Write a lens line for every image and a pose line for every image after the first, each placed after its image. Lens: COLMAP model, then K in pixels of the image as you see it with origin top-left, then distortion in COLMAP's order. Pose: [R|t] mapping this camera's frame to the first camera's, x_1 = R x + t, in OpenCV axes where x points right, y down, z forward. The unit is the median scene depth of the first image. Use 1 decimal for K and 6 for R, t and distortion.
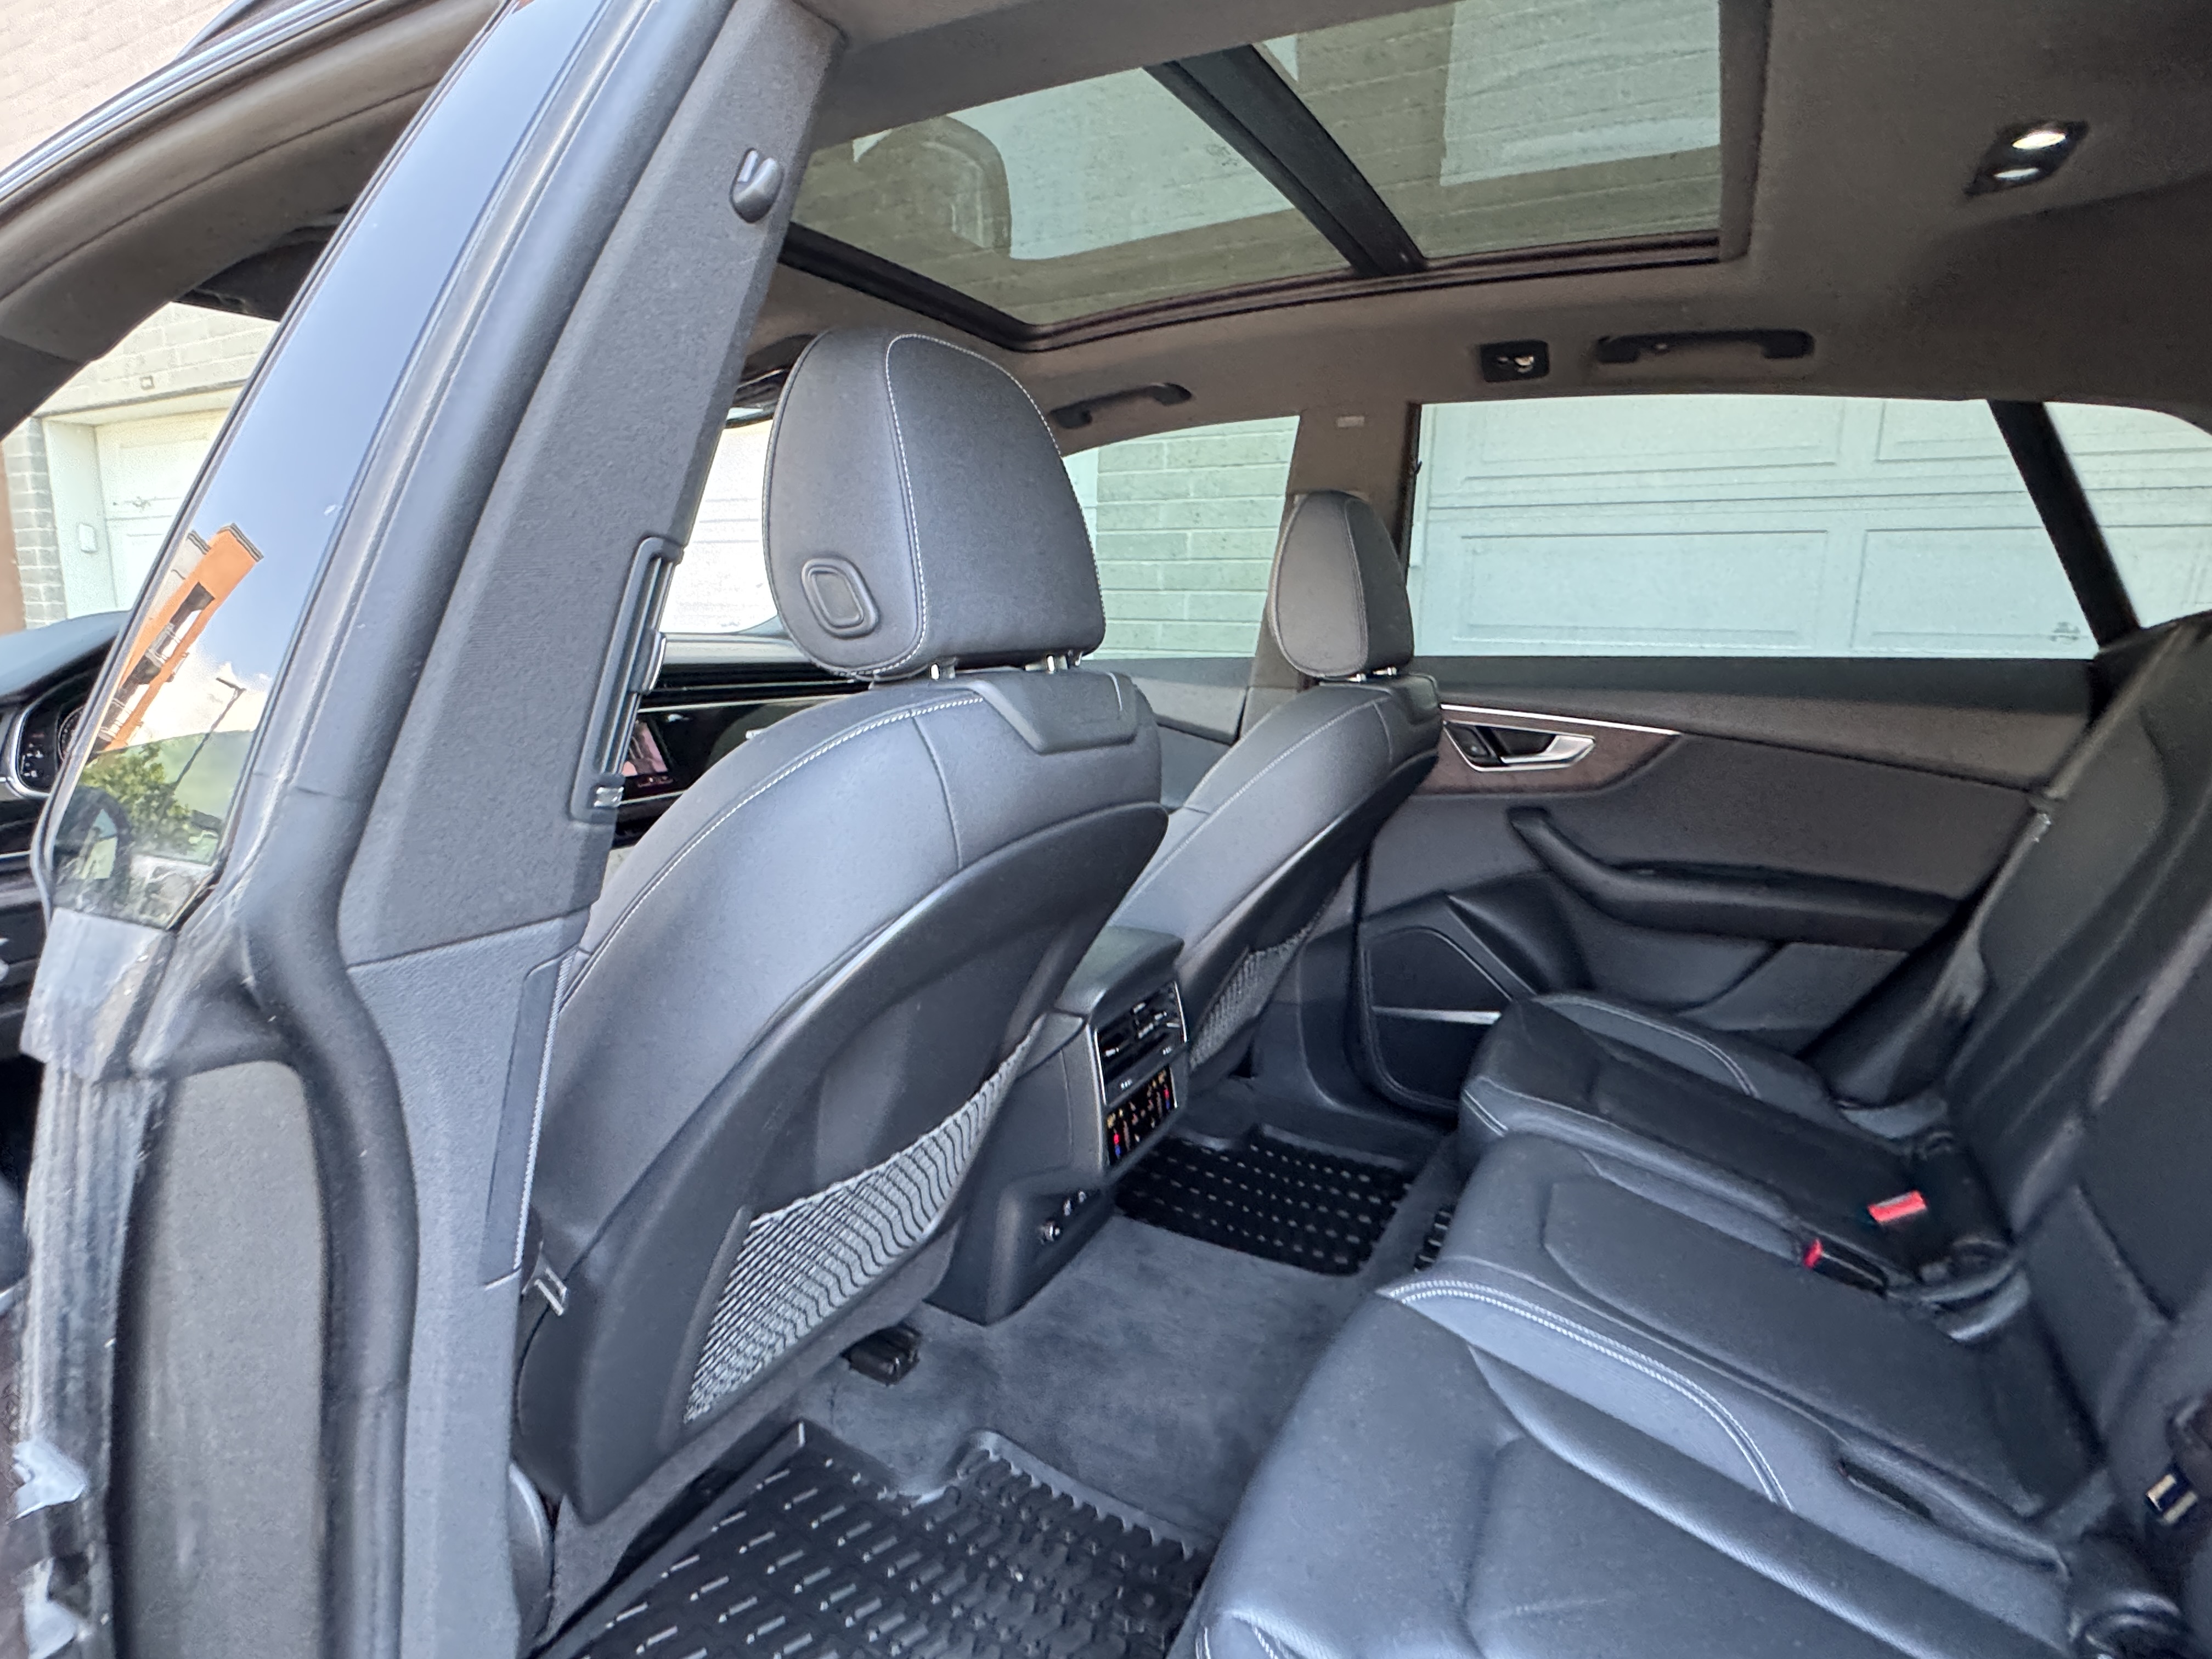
lens RADIAL K [[1151.5, 0, 1061.0], [0, 1151.5, 825.0], [0, 0, 1]] dist [-0.004015, 0.001943]
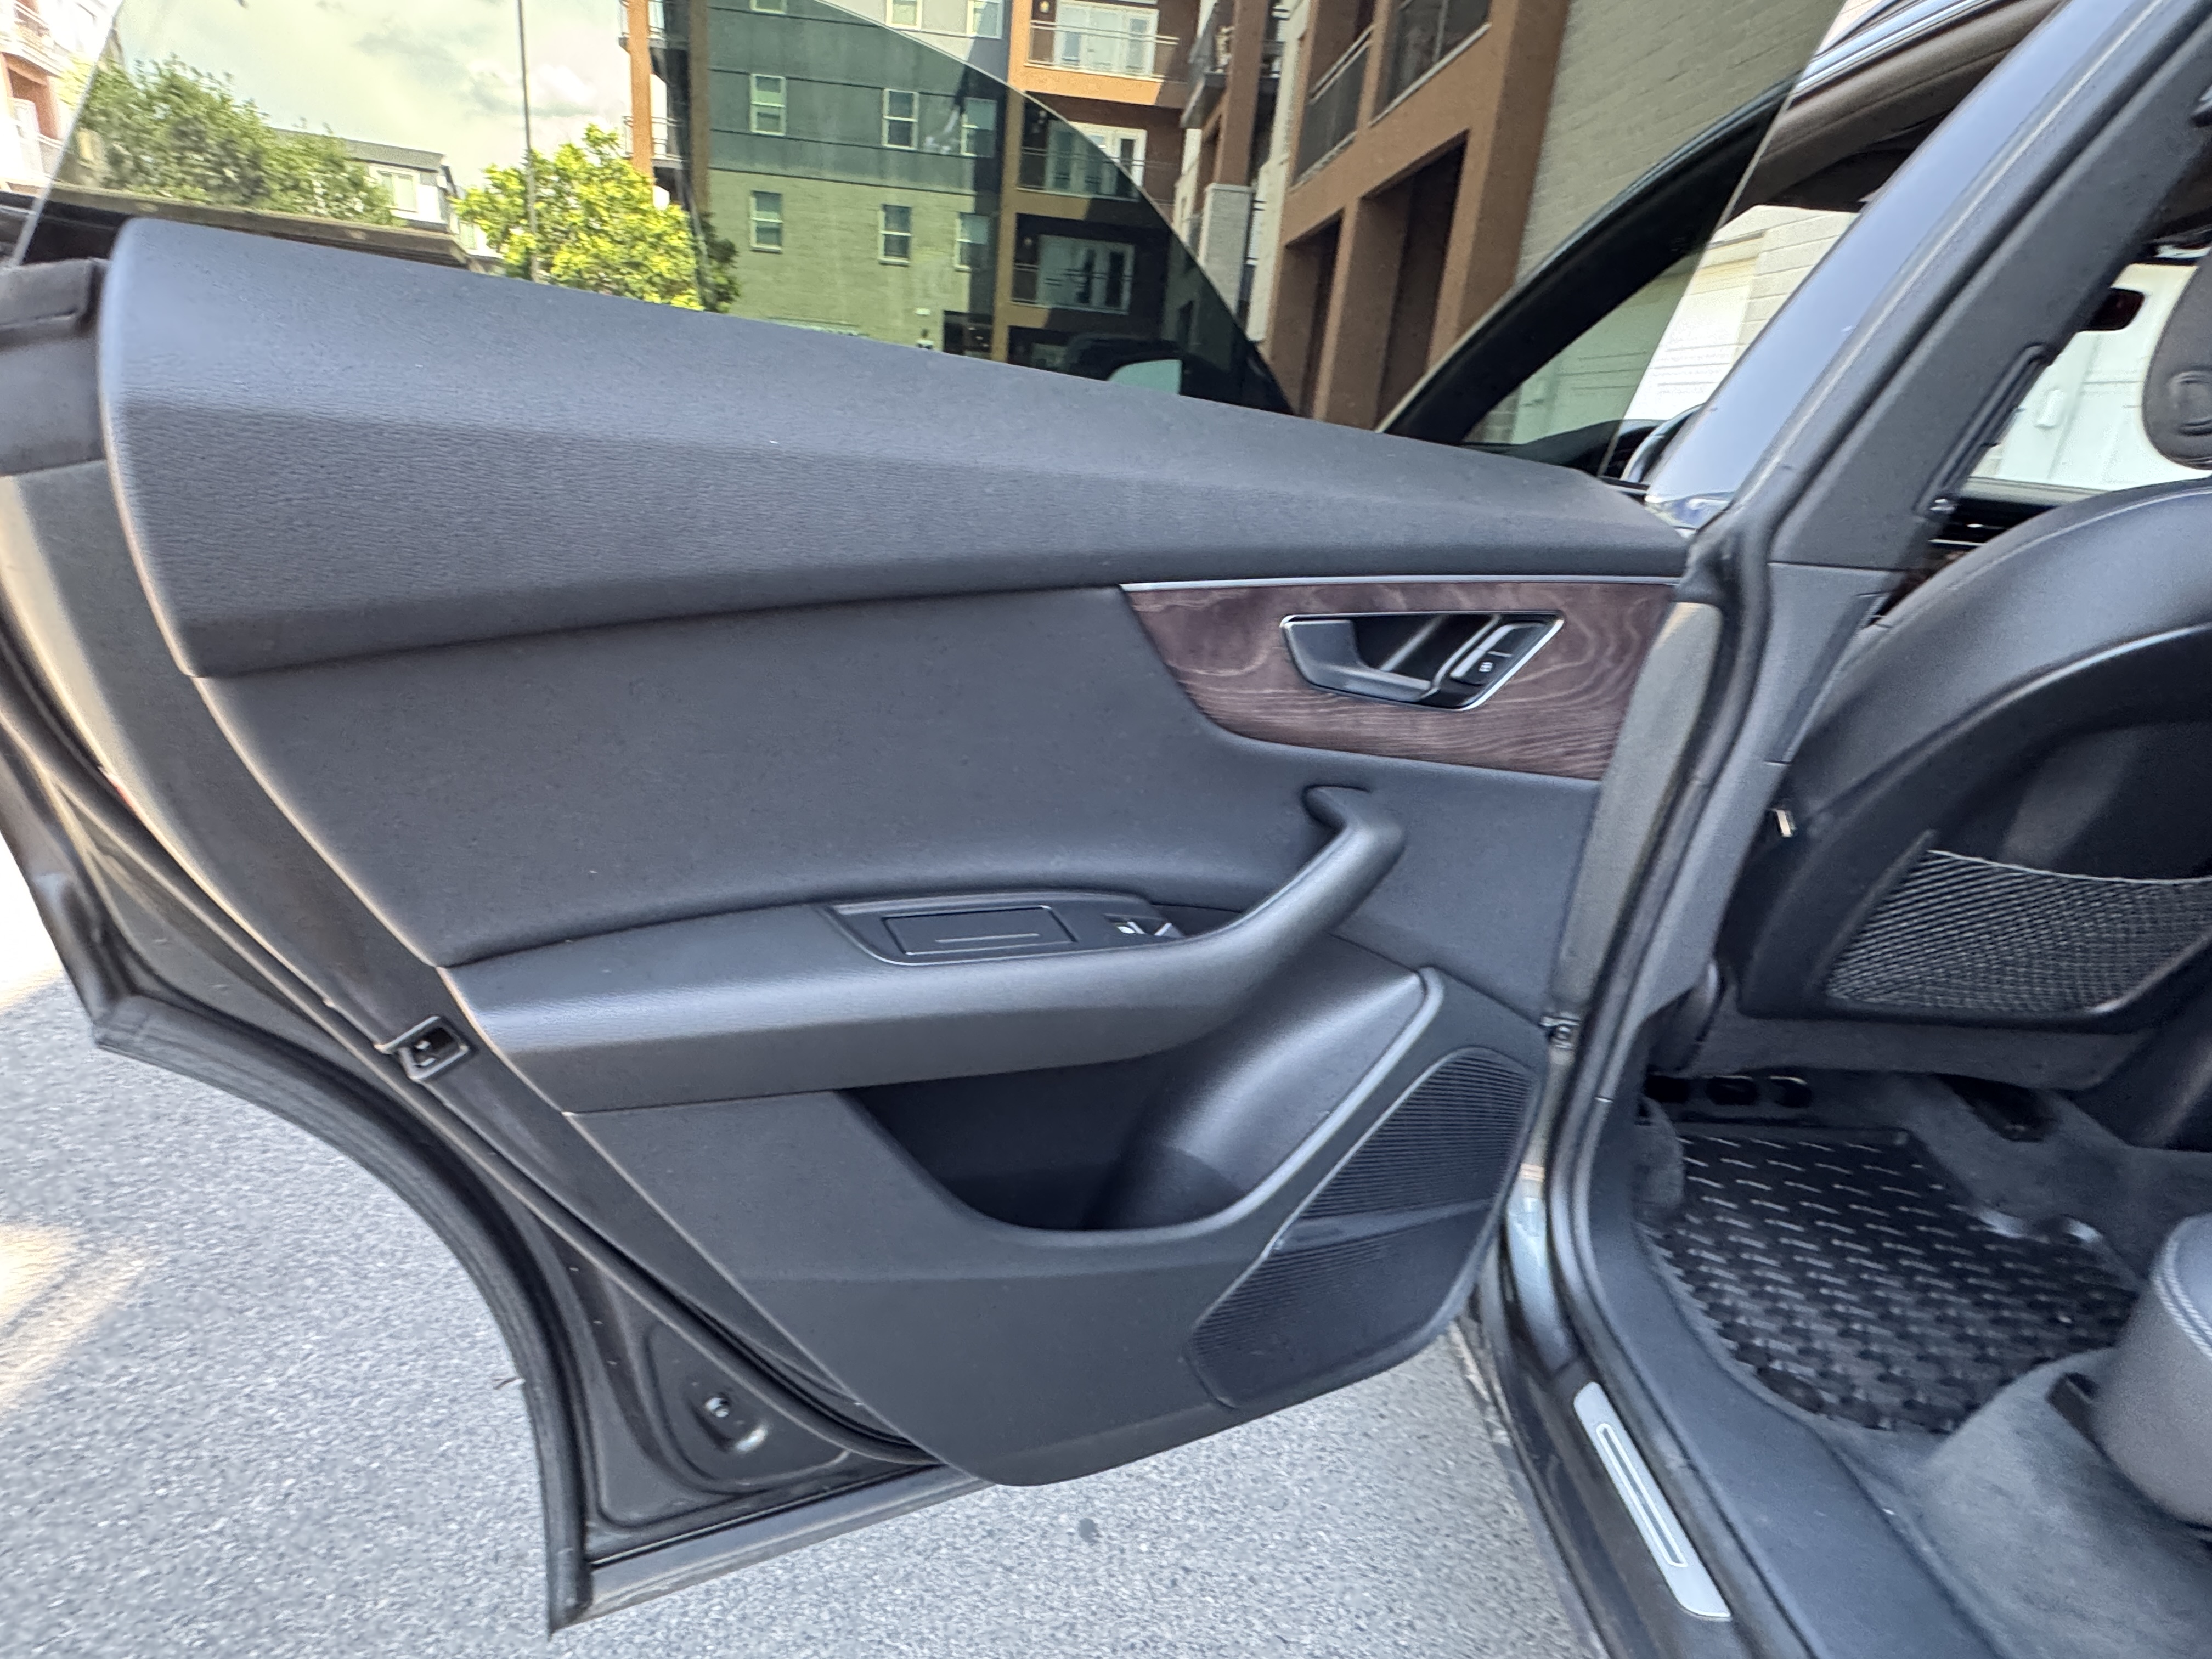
lens RADIAL K [[1151.5, 0, 1067.1], [0, 1151.5, 816.4], [0, 0, 1]] dist [-0.004015, 0.001943]
pose [[0.504430, 0.312354, -0.804975, 0.206609], [-0.231295, 0.947085, 0.222558, 0.149408], [0.831897, 0.073922, 0.549984, -0.435902]]
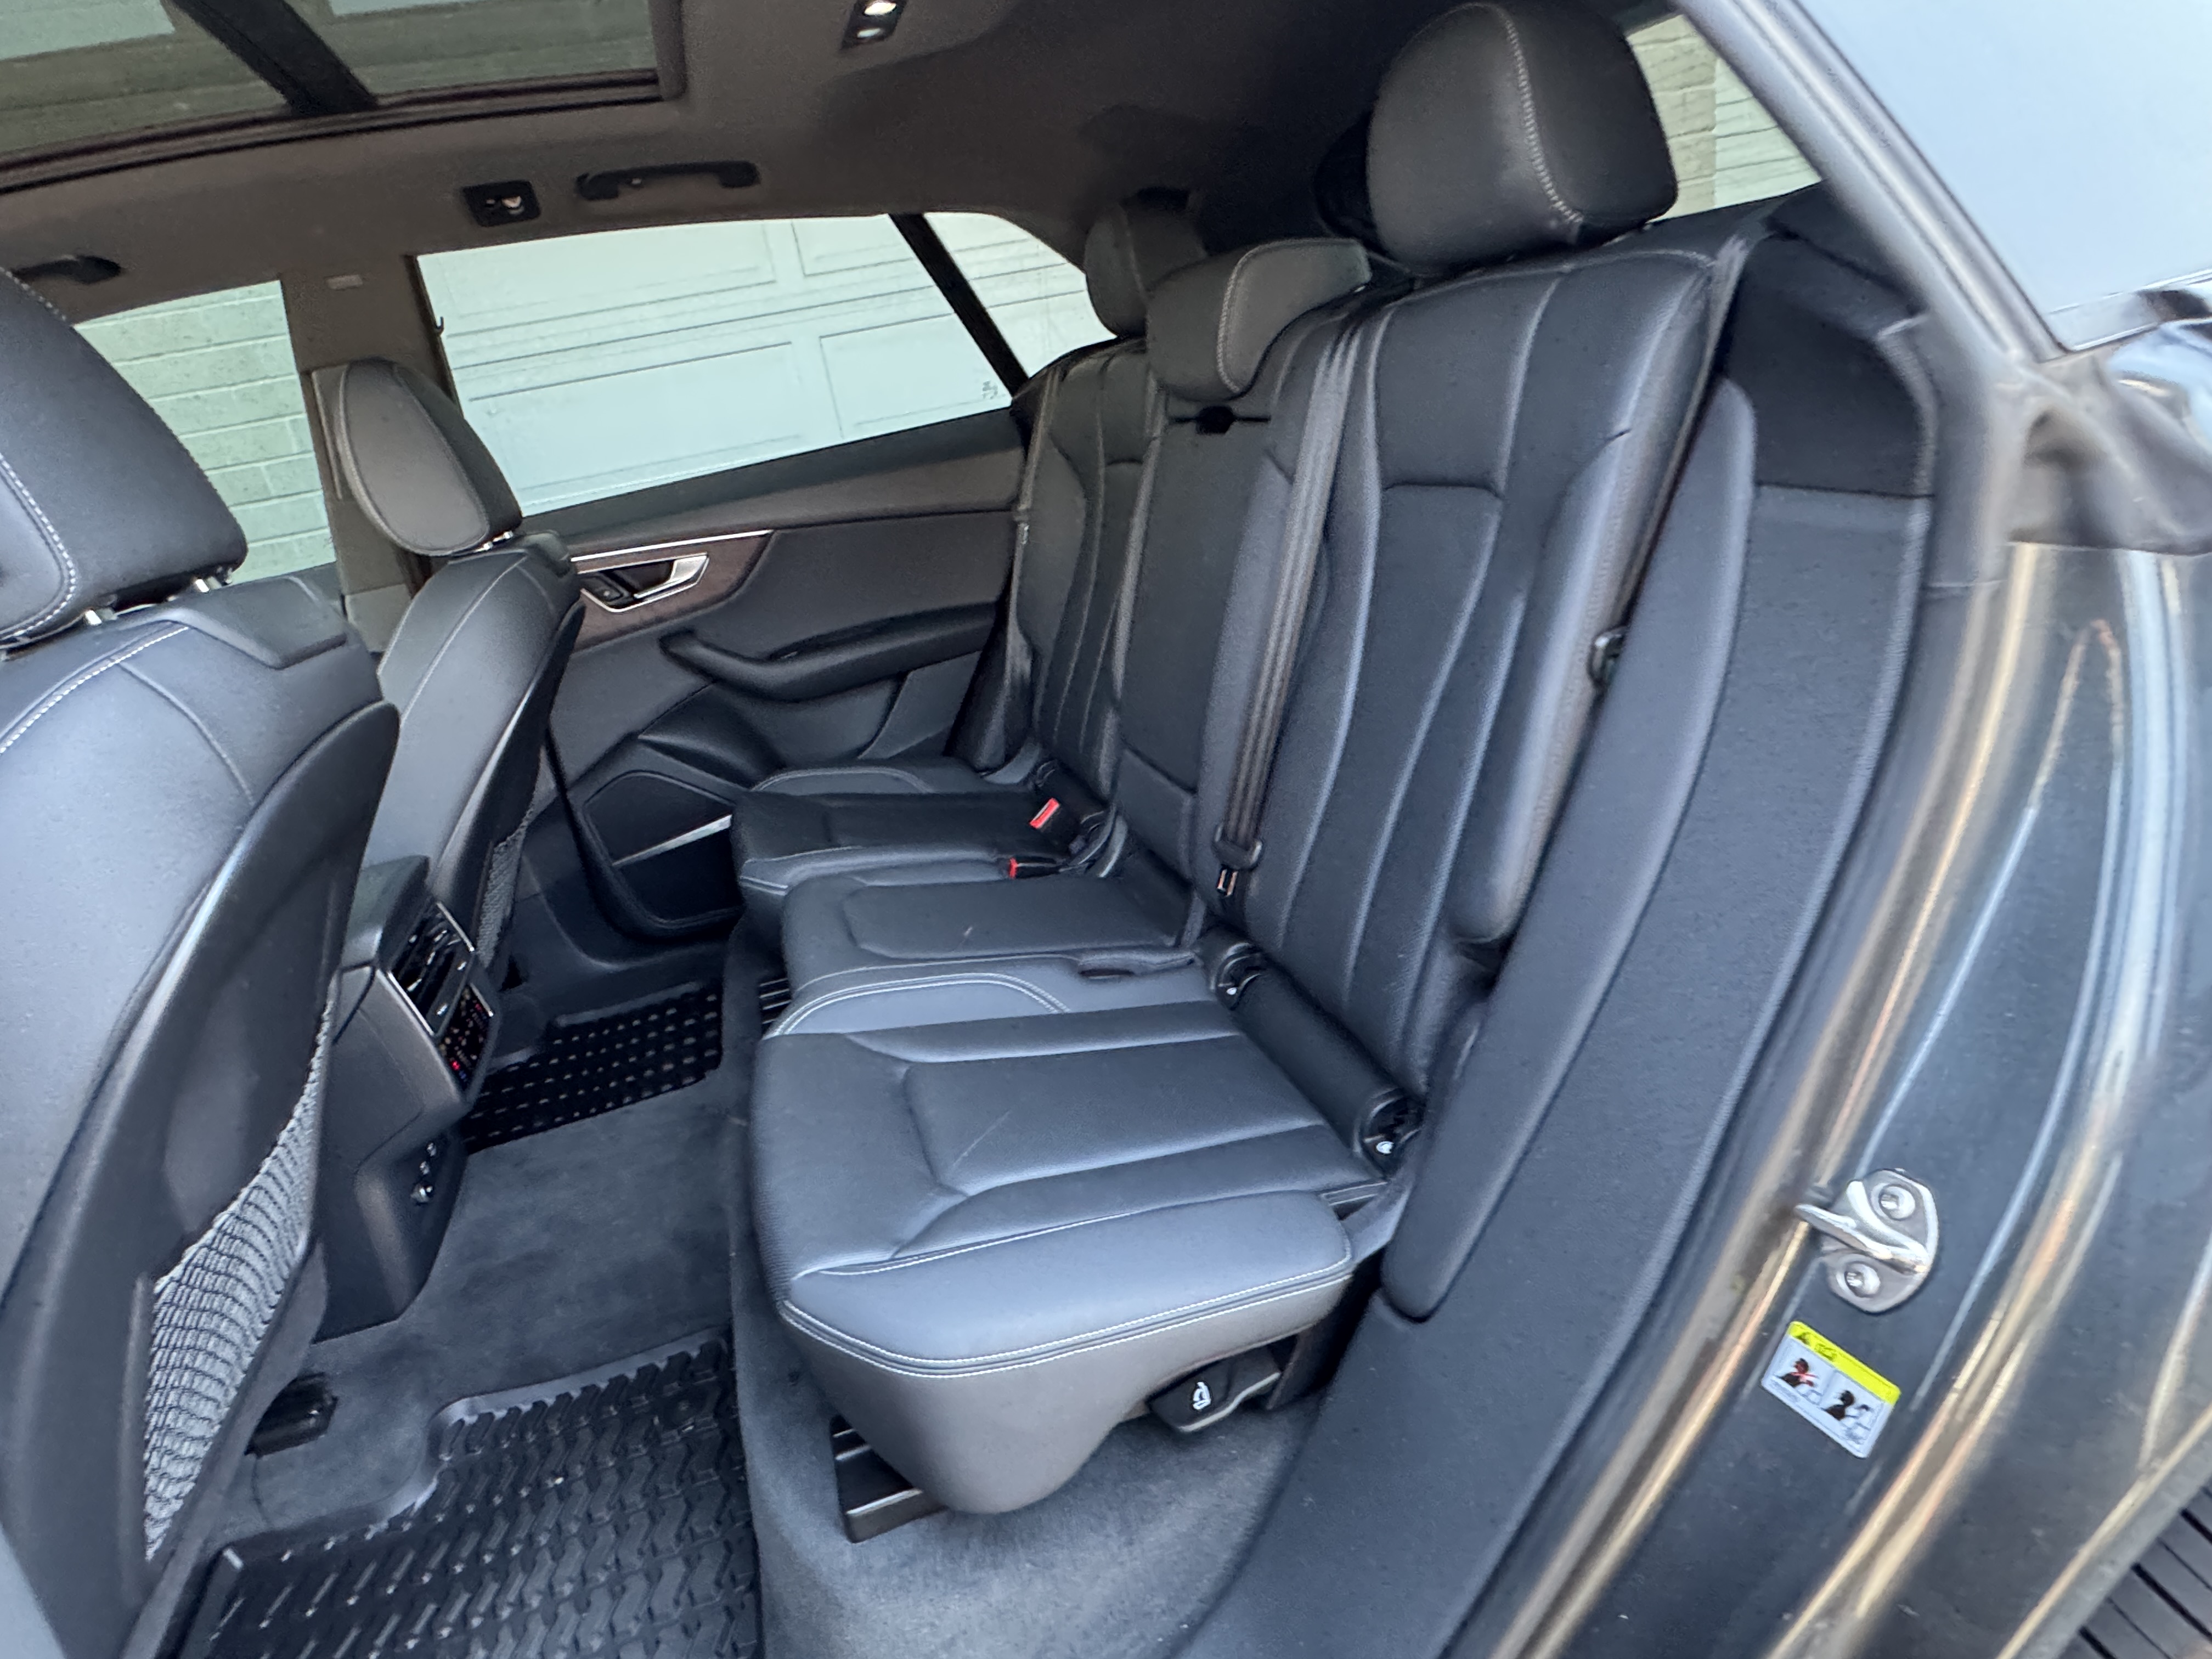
lens RADIAL K [[1151.5, 0, 1059.0], [0, 1151.5, 822.4], [0, 0, 1]] dist [-0.004015, 0.001943]
pose [[0.686751, -0.386082, 0.615884, -0.123584], [0.313217, 0.921764, 0.228573, 0.022679], [-0.655948, 0.035932, 0.753950, -0.070127]]
